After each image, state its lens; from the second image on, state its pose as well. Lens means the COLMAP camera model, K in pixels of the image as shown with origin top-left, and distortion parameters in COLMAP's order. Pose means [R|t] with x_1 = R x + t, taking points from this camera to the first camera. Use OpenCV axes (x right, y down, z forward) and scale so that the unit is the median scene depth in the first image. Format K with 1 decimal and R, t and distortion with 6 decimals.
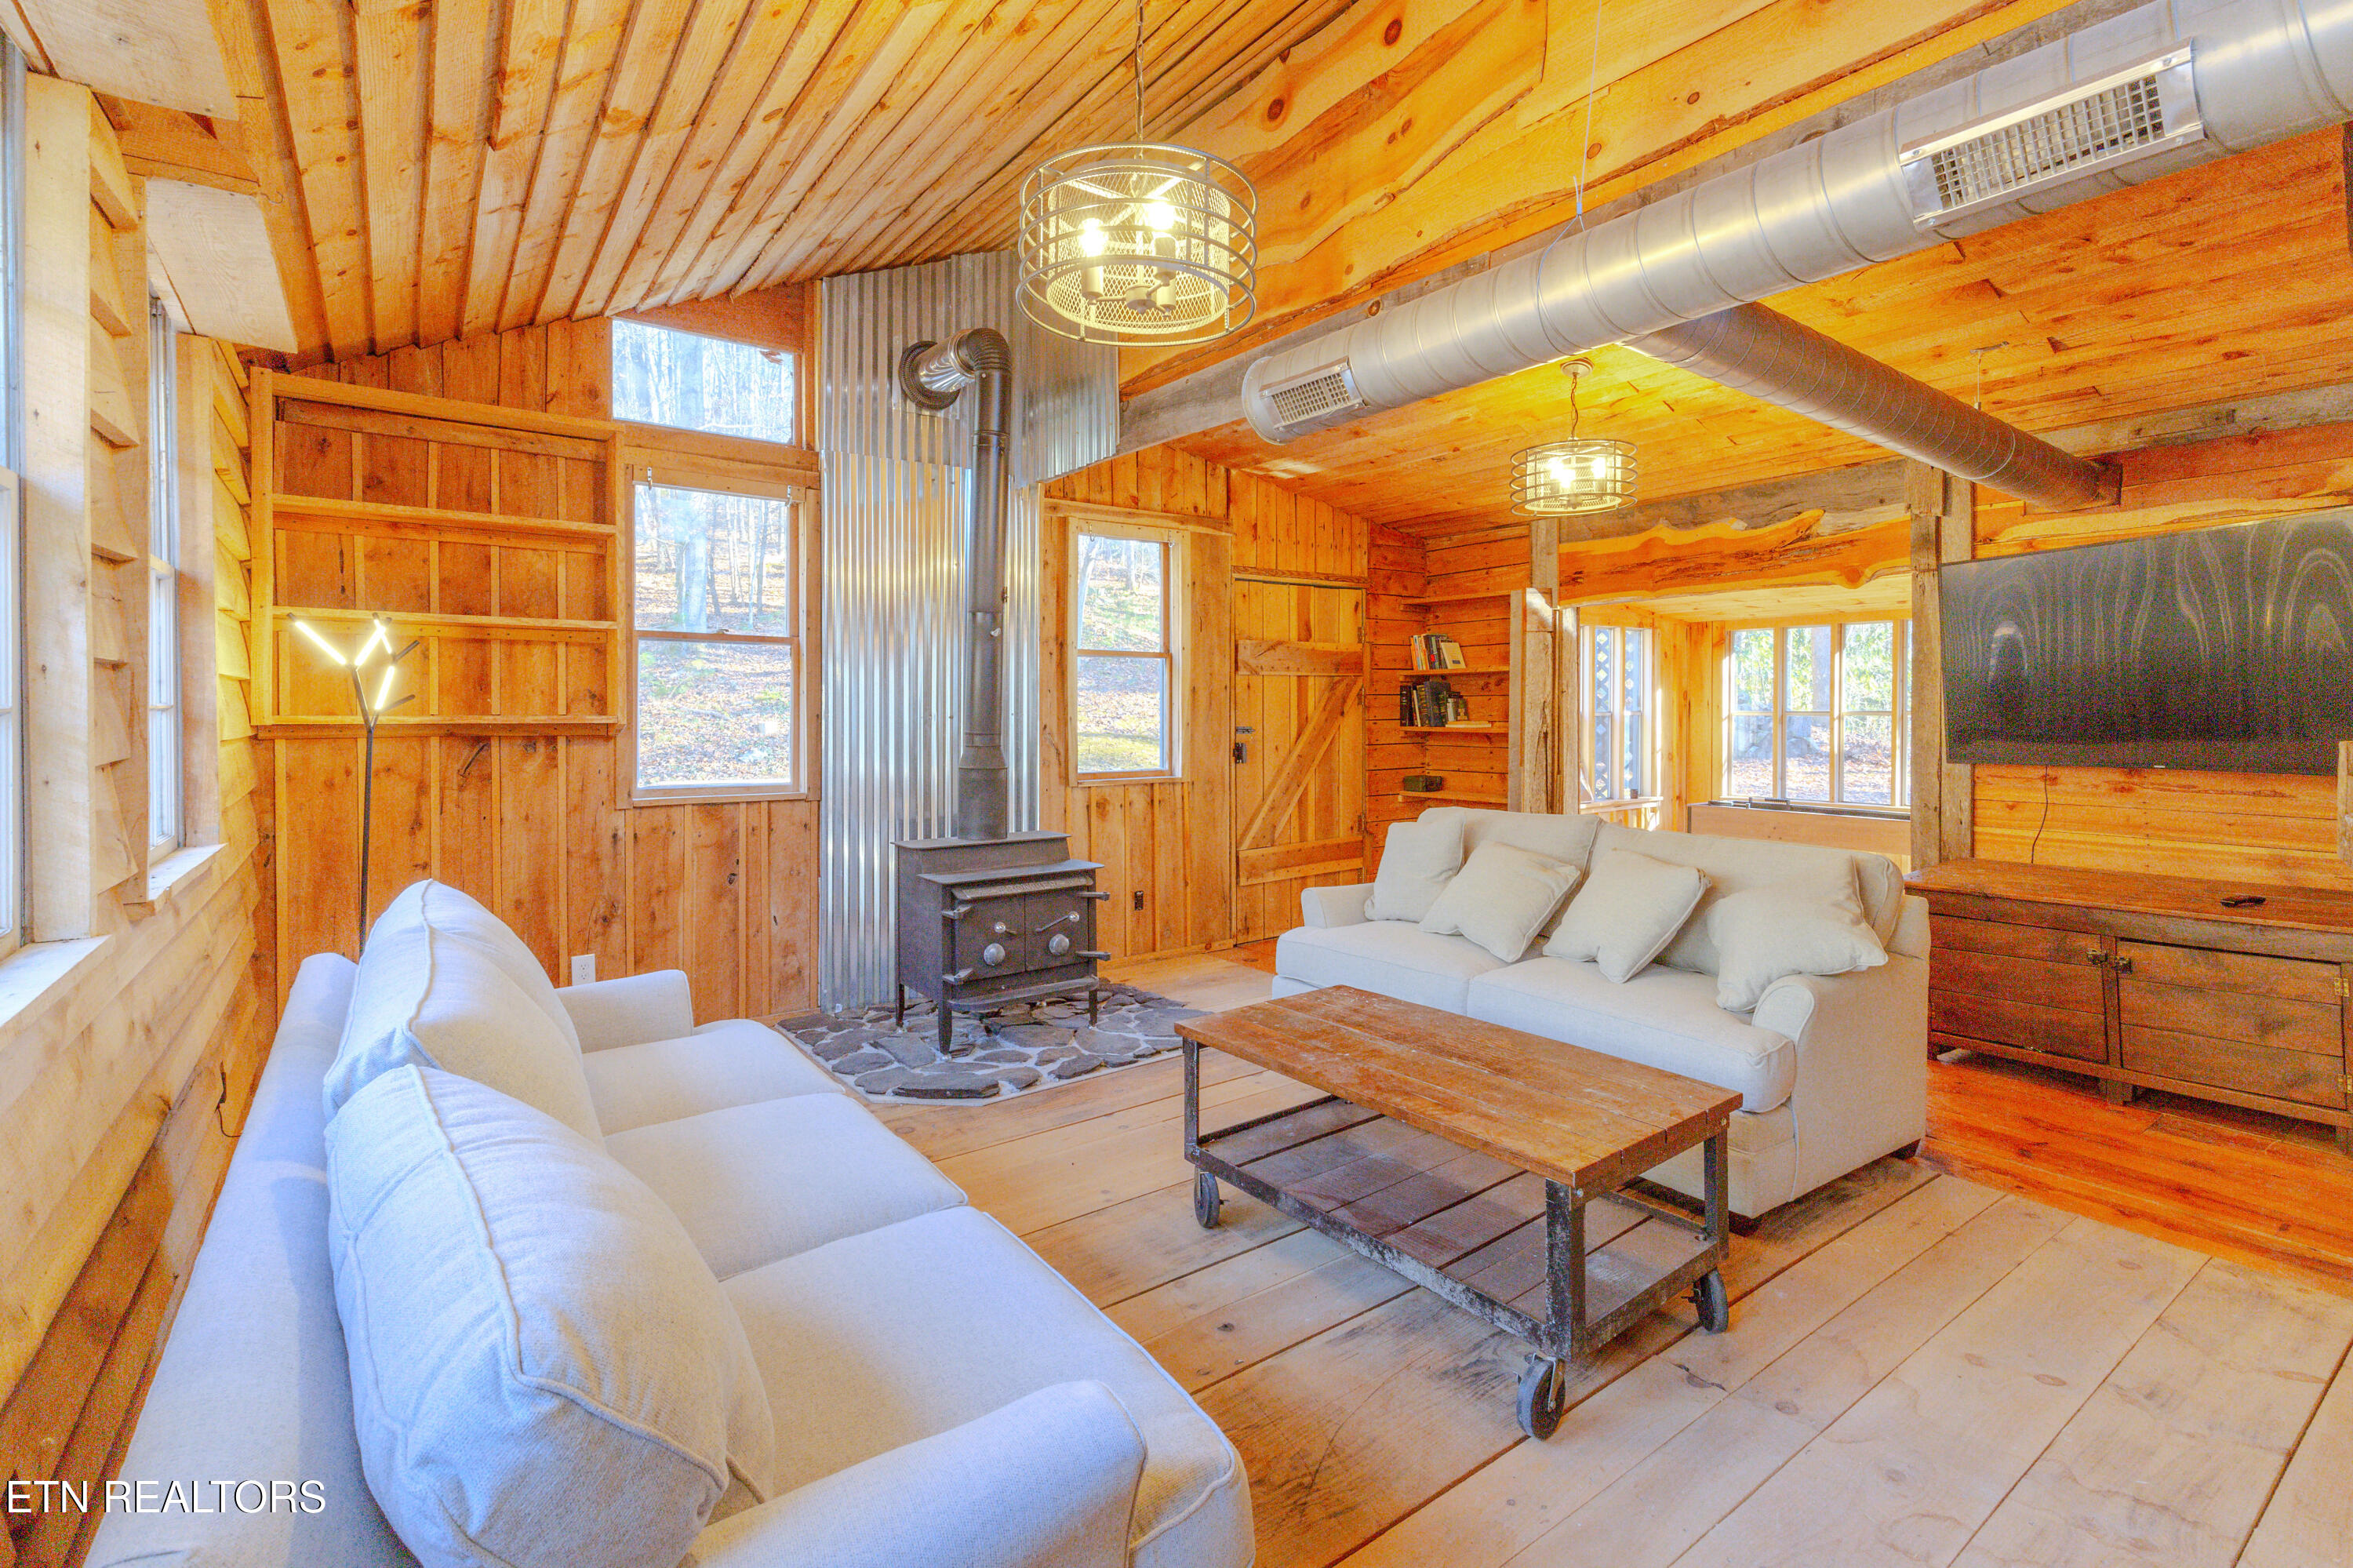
lens RADIAL K [[1090.9, 0, 1171.8], [0, 1090.9, 710.2], [0, 0, 1]] dist [0.000050, 0.000010]
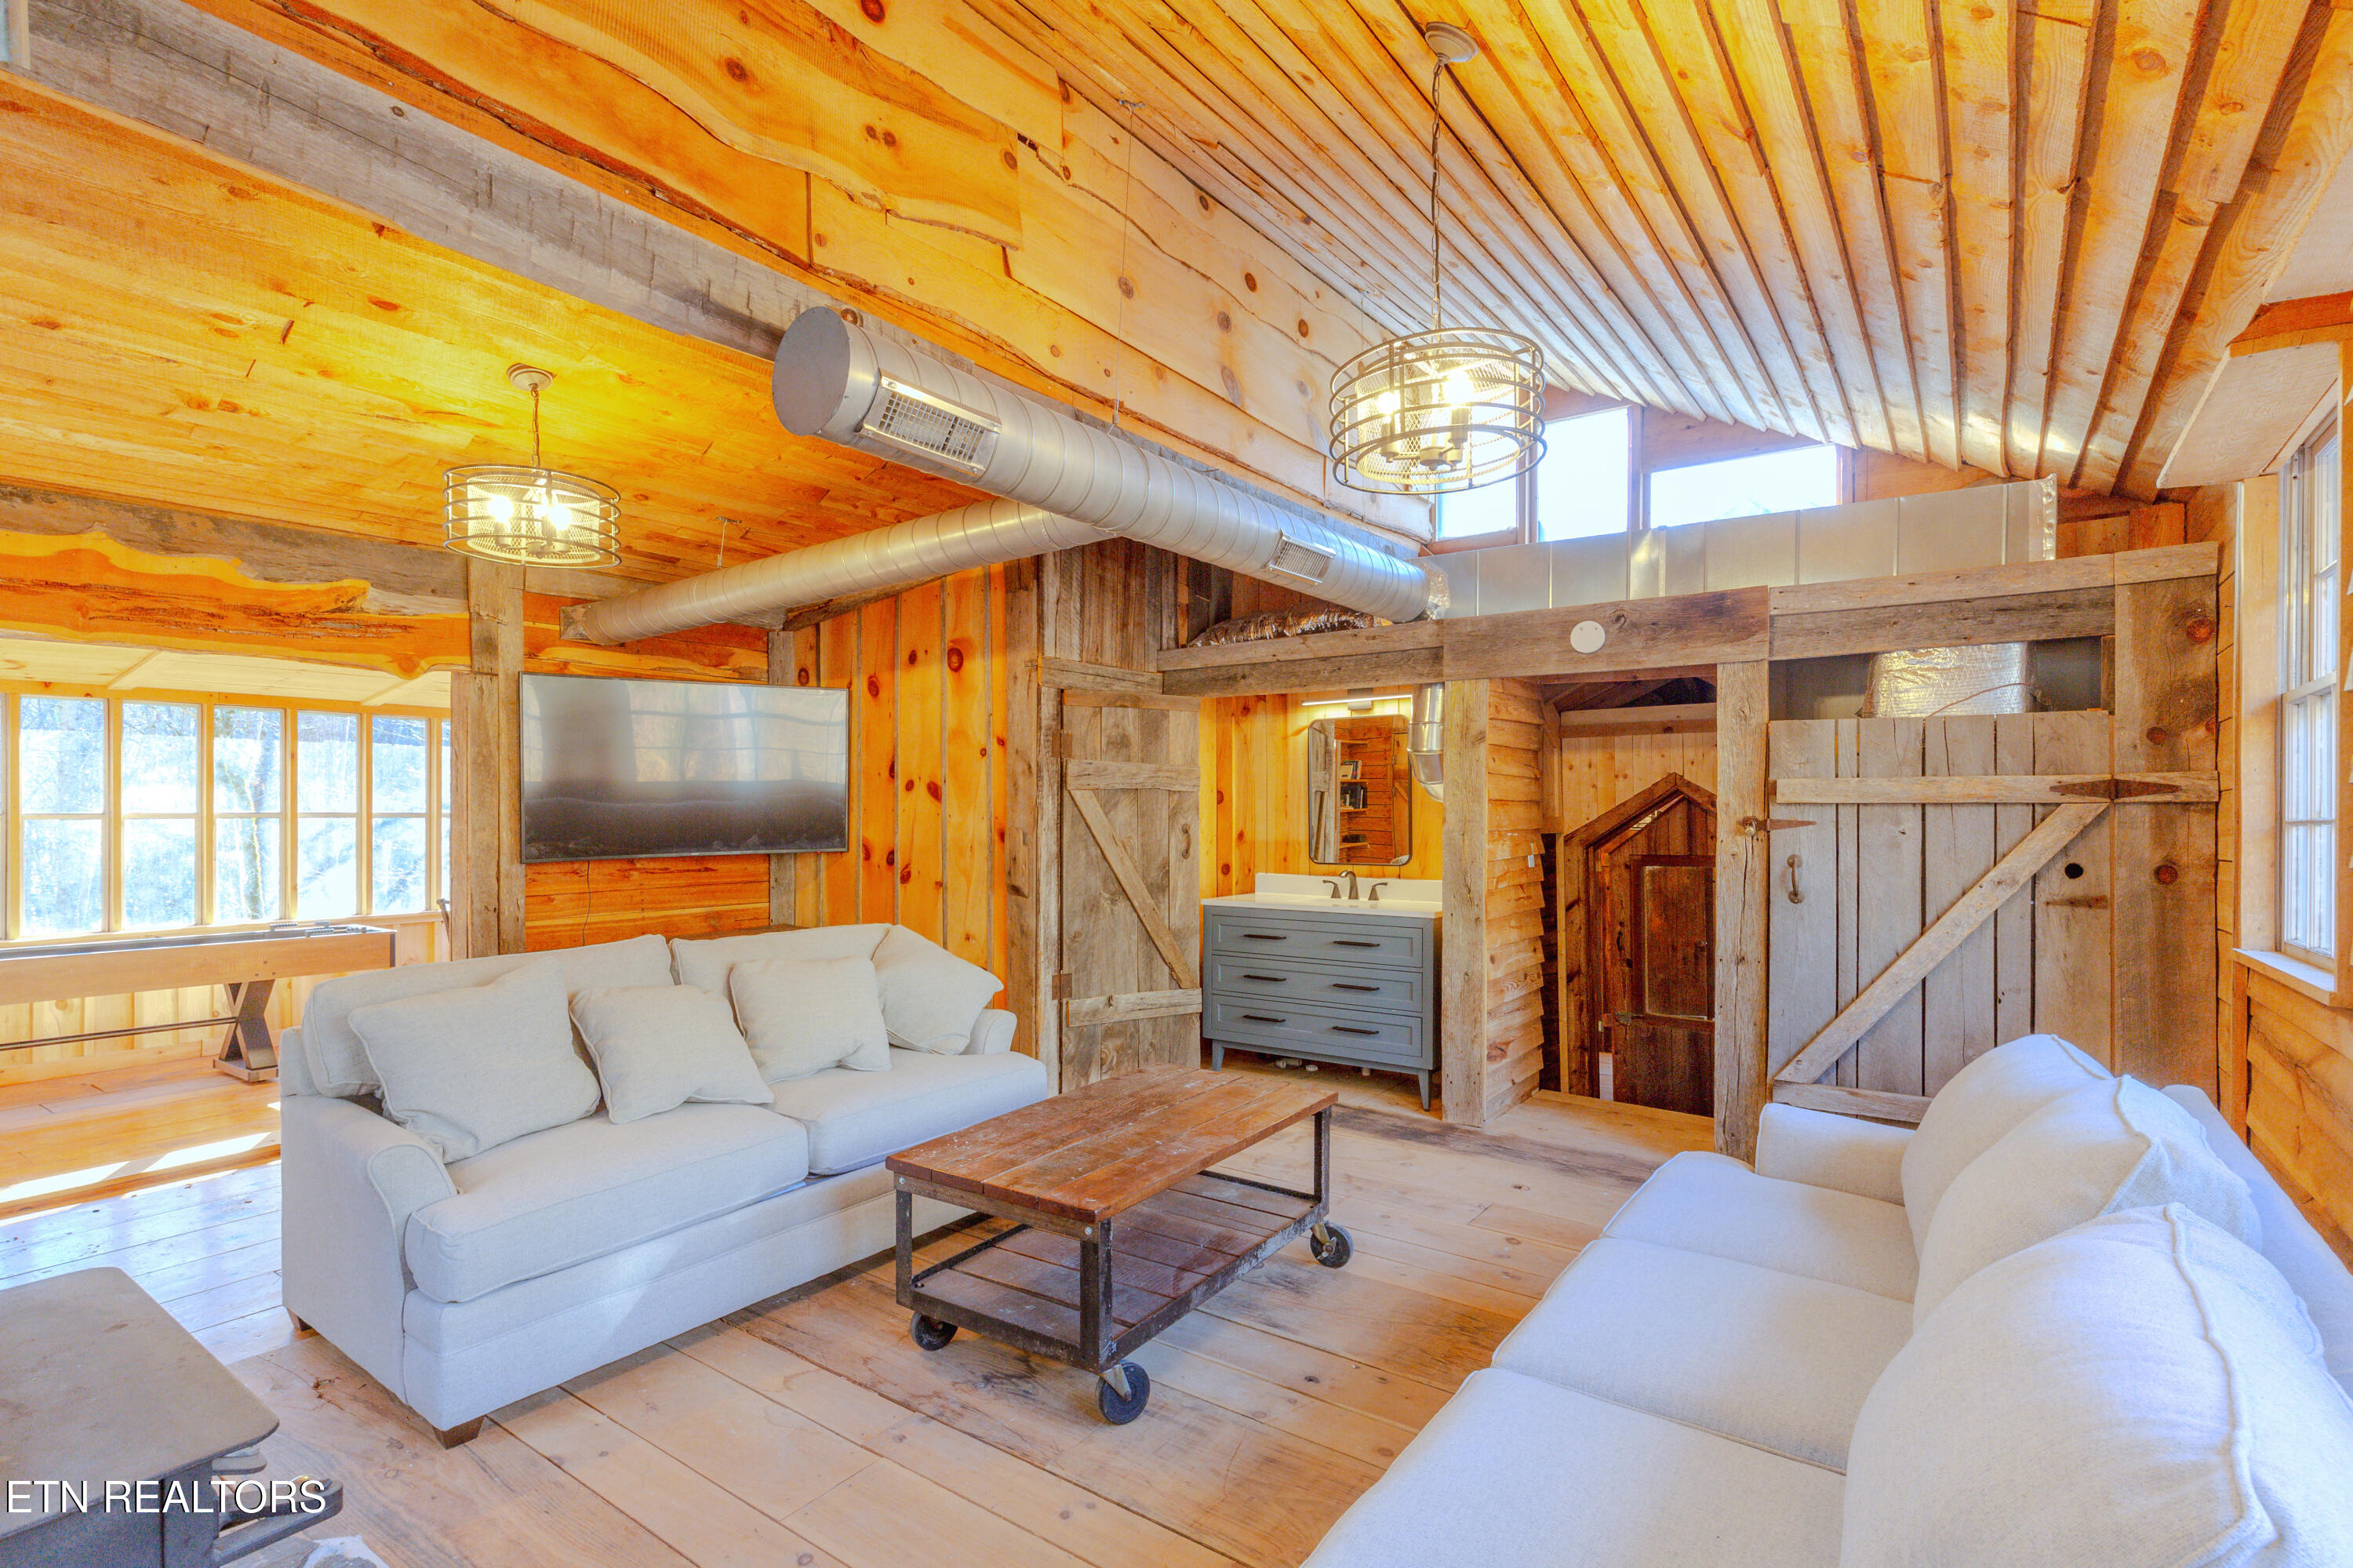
lens RADIAL K [[1084.9, 0, 1172.6], [0, 1084.9, 808.3], [0, 0, 1]] dist [0.002023, 0.000378]
pose [[-0.315117, 0.000062, 0.949053, -0.663103], [0.003748, 0.999992, 0.001179, -0.004668], [-0.949045, 0.003929, -0.315115, 1.043526]]
